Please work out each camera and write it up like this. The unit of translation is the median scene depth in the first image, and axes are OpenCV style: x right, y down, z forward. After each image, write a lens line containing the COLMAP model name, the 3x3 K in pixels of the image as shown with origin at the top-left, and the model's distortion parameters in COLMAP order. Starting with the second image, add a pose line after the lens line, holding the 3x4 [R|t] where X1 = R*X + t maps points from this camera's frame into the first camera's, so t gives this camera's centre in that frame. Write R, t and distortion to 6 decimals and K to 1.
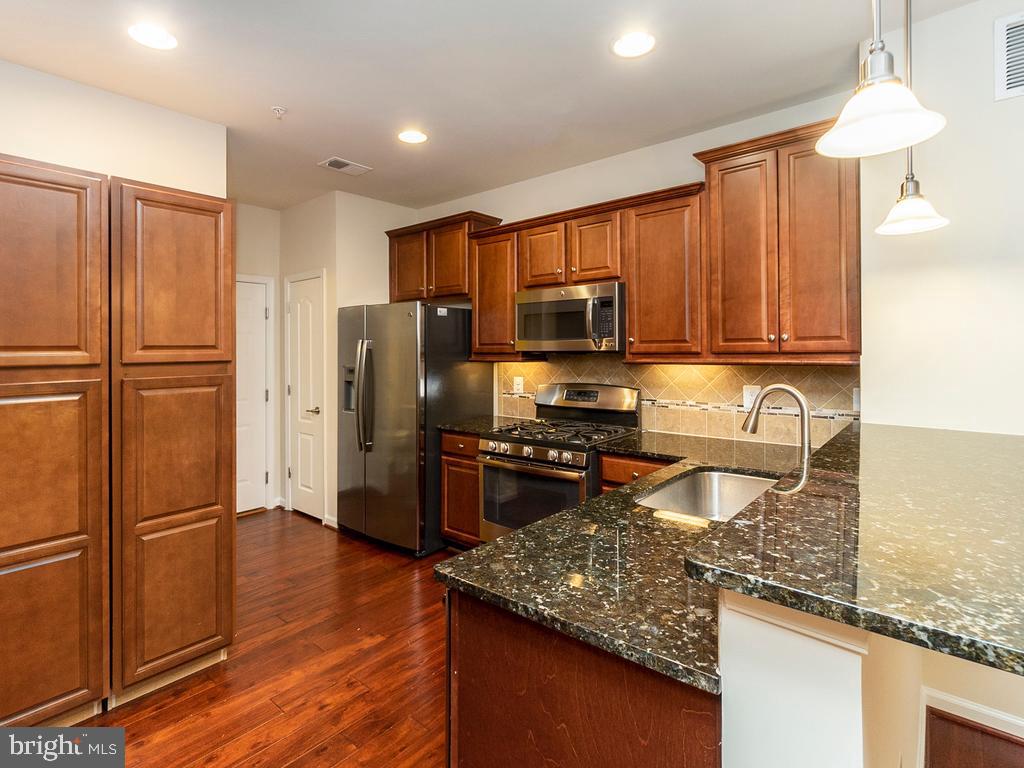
lens RADIAL K [[543.1, 0, 511.9], [0, 543.1, 346.1], [0, 0, 1]] dist [0.095124, -0.000084]
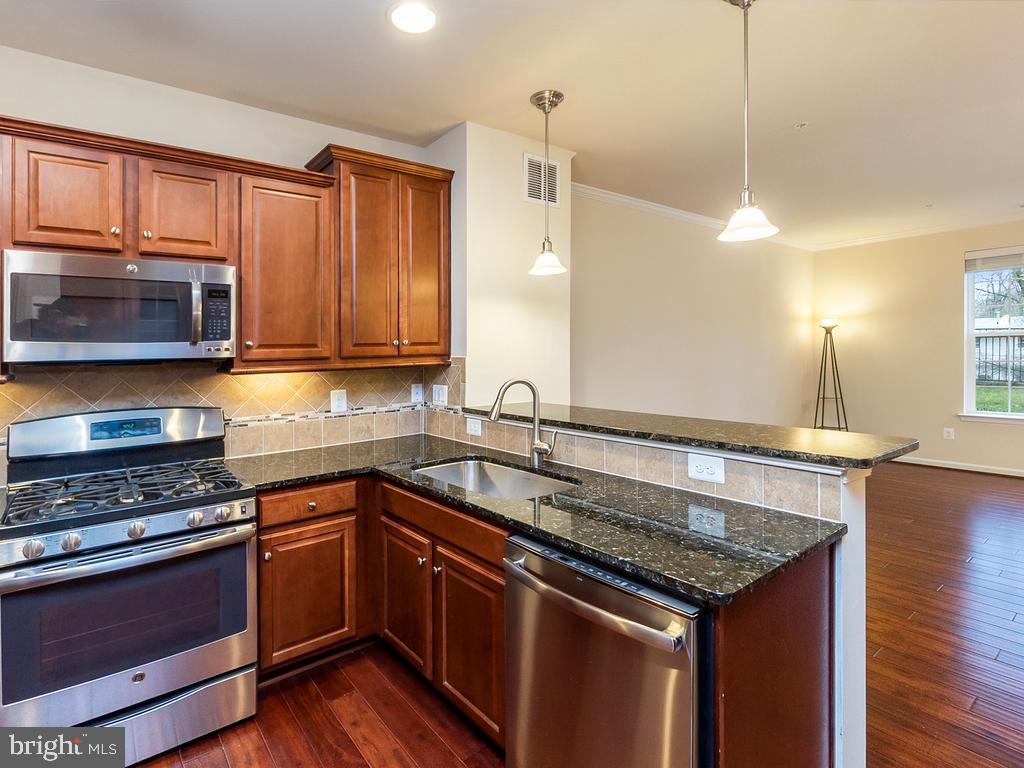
lens RADIAL K [[526.3, 0, 496.6], [0, 526.3, 370.6], [0, 0, 1]] dist [0.024027, 0.000148]
pose [[0.242070, -0.035331, 0.969615, -0.432173], [0.009711, 0.999375, 0.033990, 0.005325], [-0.970210, 0.001188, 0.242261, 0.475190]]
